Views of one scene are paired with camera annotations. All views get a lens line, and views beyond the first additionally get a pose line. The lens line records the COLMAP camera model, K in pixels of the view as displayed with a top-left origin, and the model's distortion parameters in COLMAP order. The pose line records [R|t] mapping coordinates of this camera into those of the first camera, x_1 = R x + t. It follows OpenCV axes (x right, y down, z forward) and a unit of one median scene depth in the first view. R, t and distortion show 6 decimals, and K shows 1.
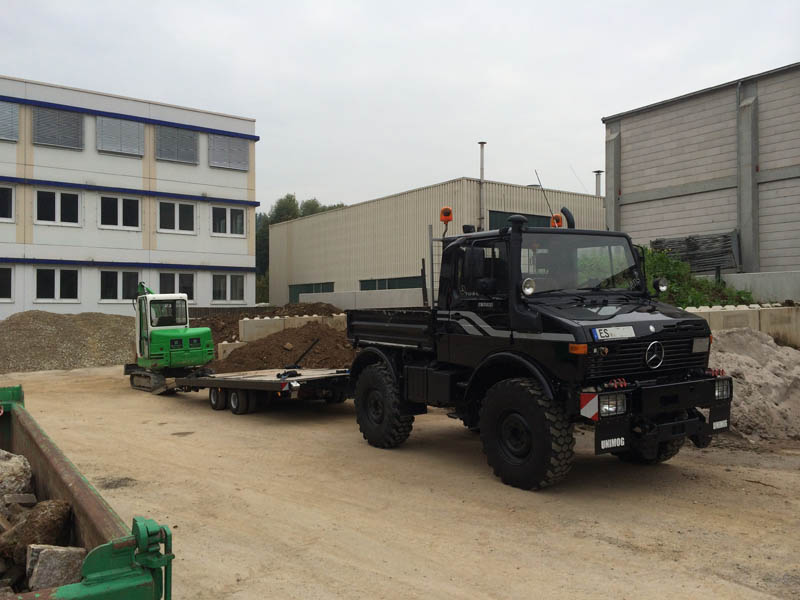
lens RADIAL K [[643.9, 0, 400.0], [0, 643.9, 300.0], [0, 0, 1]] dist [0.004567, 0.000629]
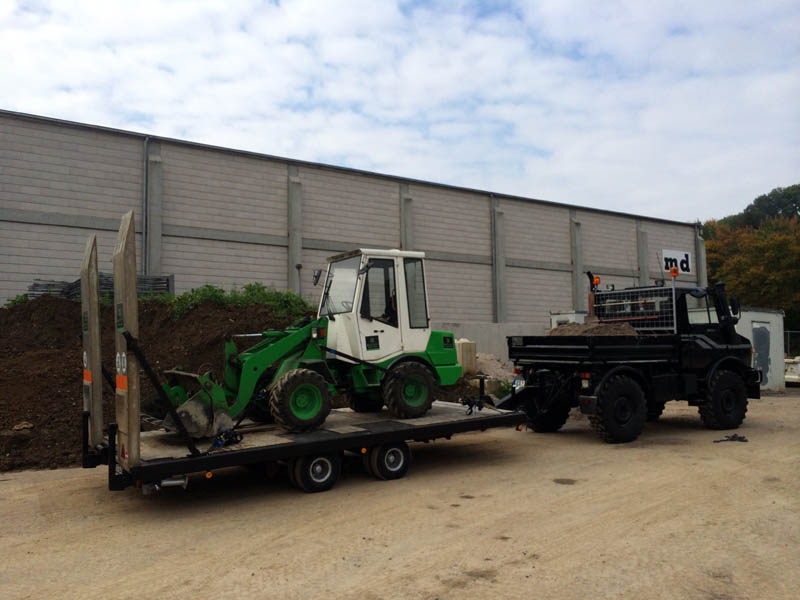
lens RADIAL K [[643.9, 0, 400.0], [0, 643.9, 300.0], [0, 0, 1]] dist [0.004567, 0.000629]
pose [[0.027443, 0.085879, 0.995928, -0.560276], [-0.001353, 0.996305, -0.085874, 0.025752], [-0.999622, 0.001009, 0.027457, 0.612188]]
